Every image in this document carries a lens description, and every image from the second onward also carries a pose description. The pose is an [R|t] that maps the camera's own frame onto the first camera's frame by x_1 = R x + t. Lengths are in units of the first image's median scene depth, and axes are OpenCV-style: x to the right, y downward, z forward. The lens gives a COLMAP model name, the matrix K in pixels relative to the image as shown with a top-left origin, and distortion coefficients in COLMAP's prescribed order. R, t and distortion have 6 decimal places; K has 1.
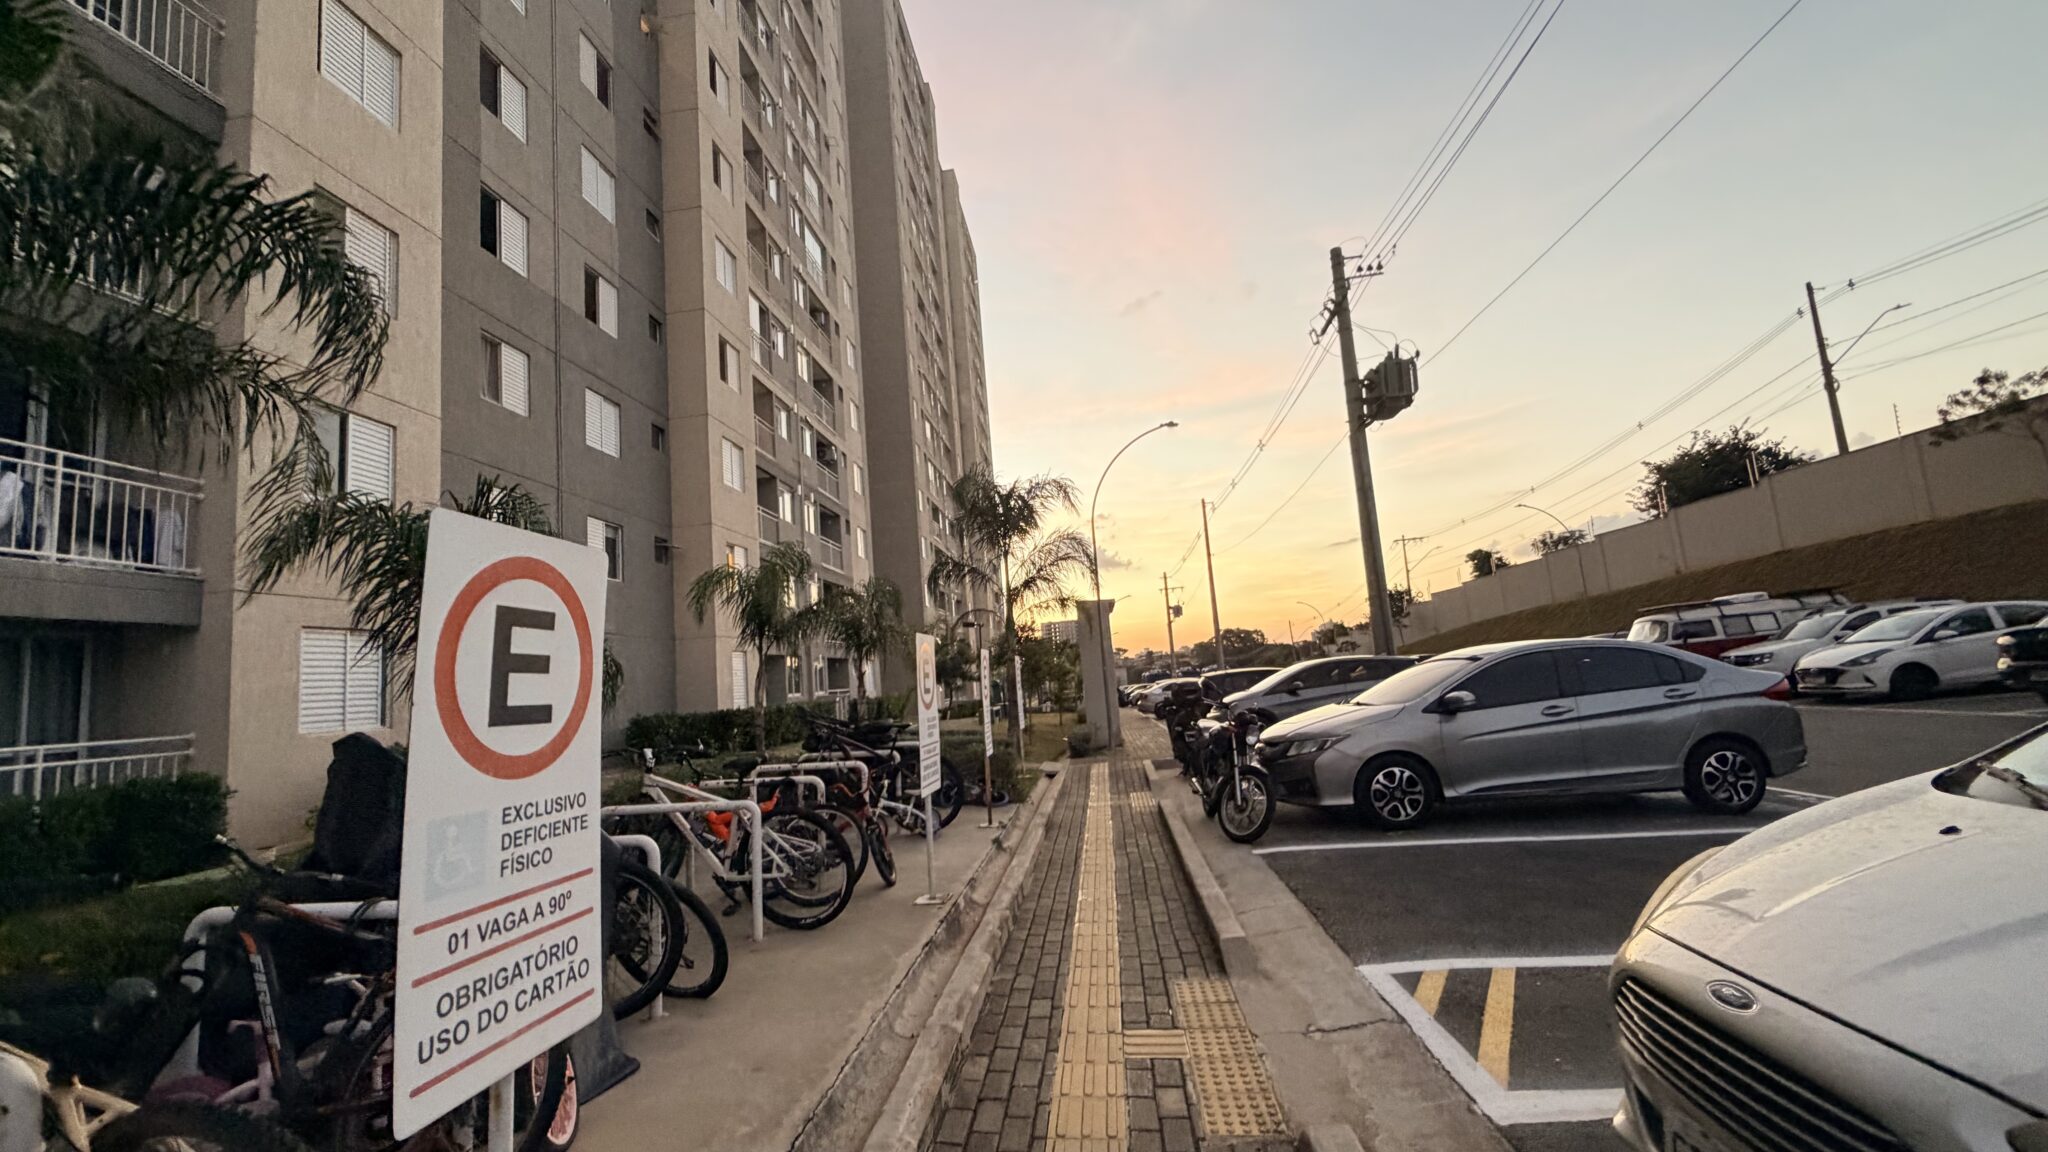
lens RADIAL K [[816.4, 0, 1037.5], [0, 816.4, 581.2], [0, 0, 1]] dist [0.001637, -0.000172]
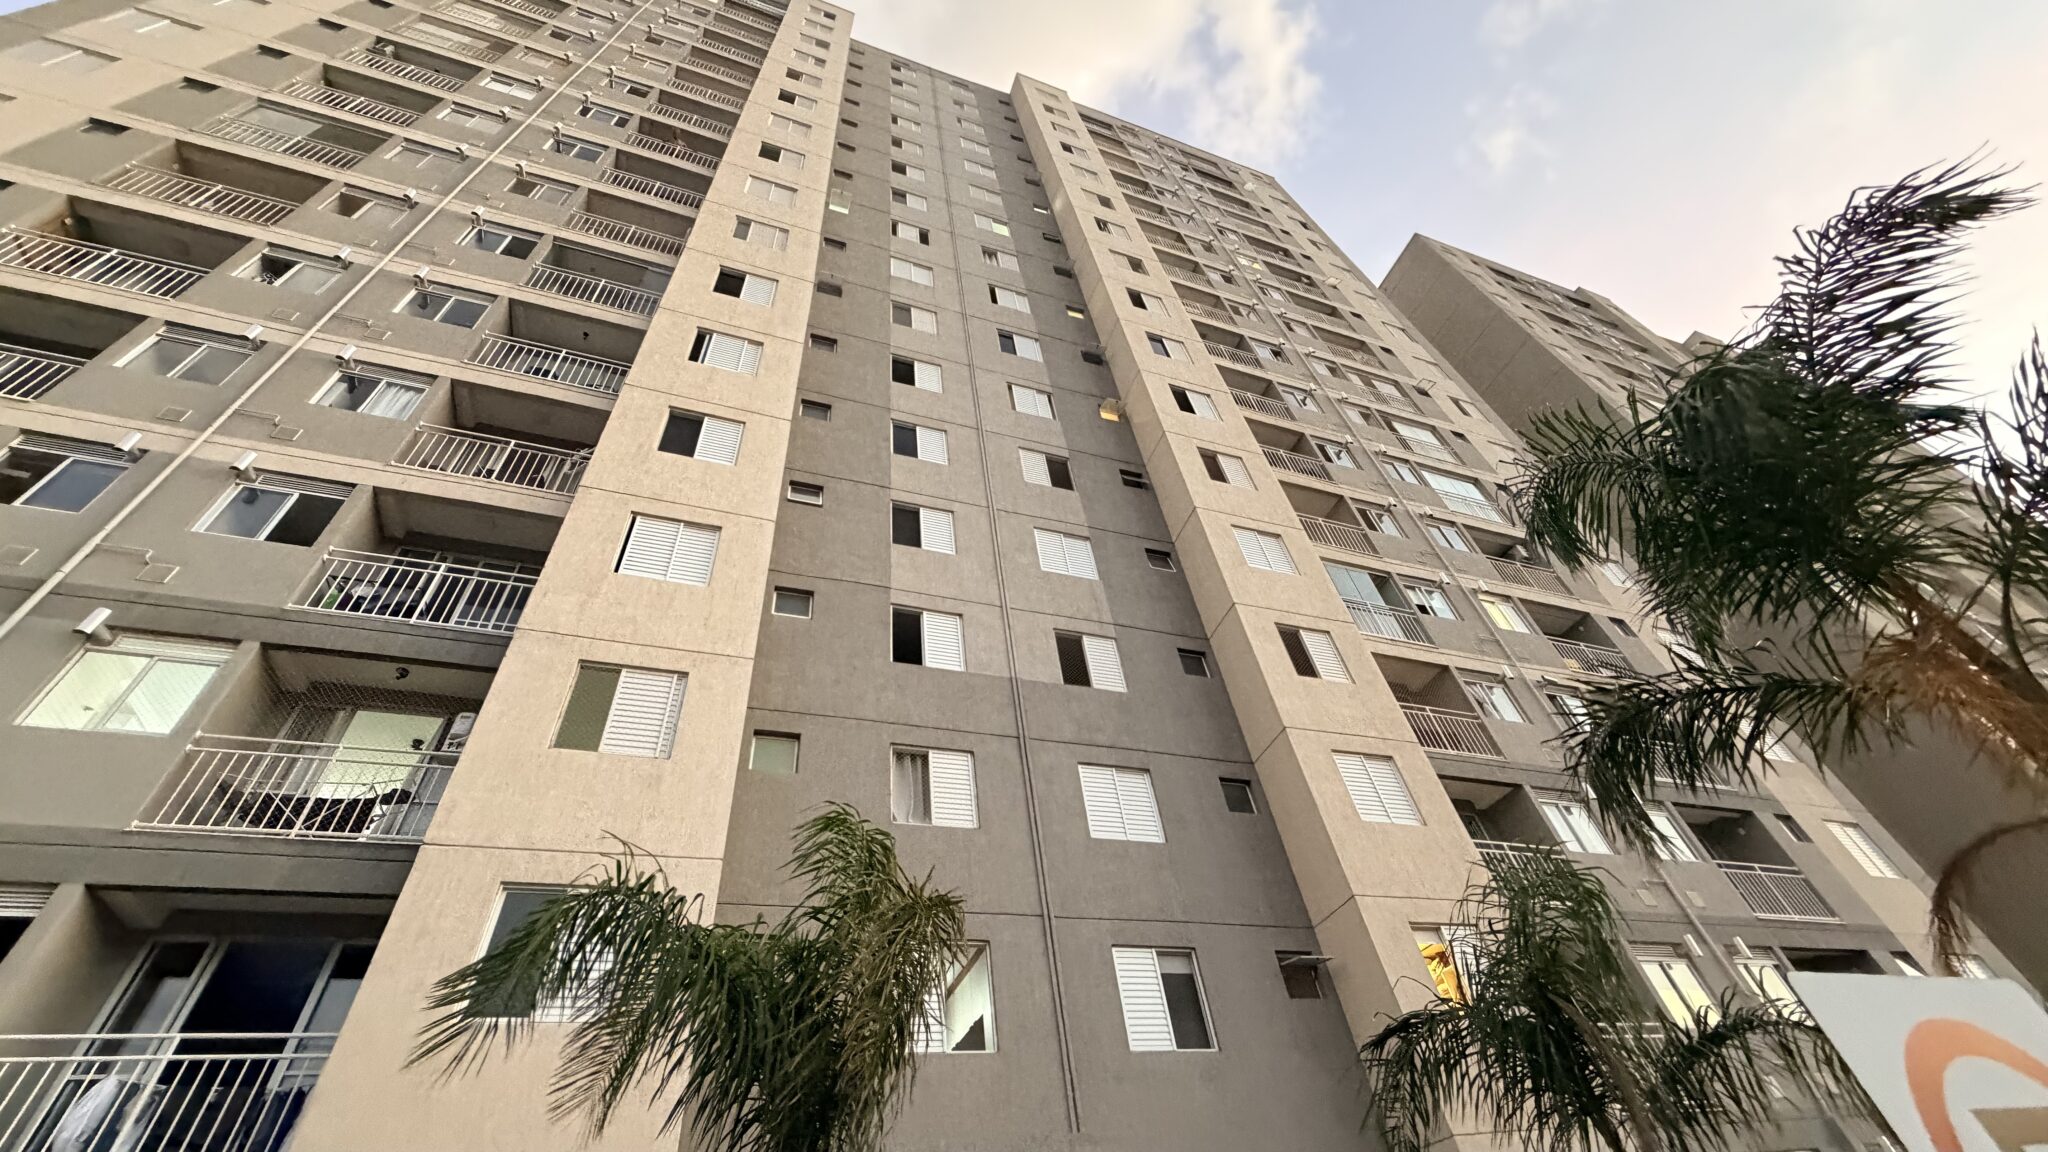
lens RADIAL K [[816.4, 0, 1017.7], [0, 816.4, 574.1], [0, 0, 1]] dist [0.001637, -0.000172]
pose [[0.410707, -0.621511, -0.667117, 0.020225], [0.180224, 0.772576, -0.608807, 0.067866], [0.893778, 0.129811, 0.429313, 0.613550]]
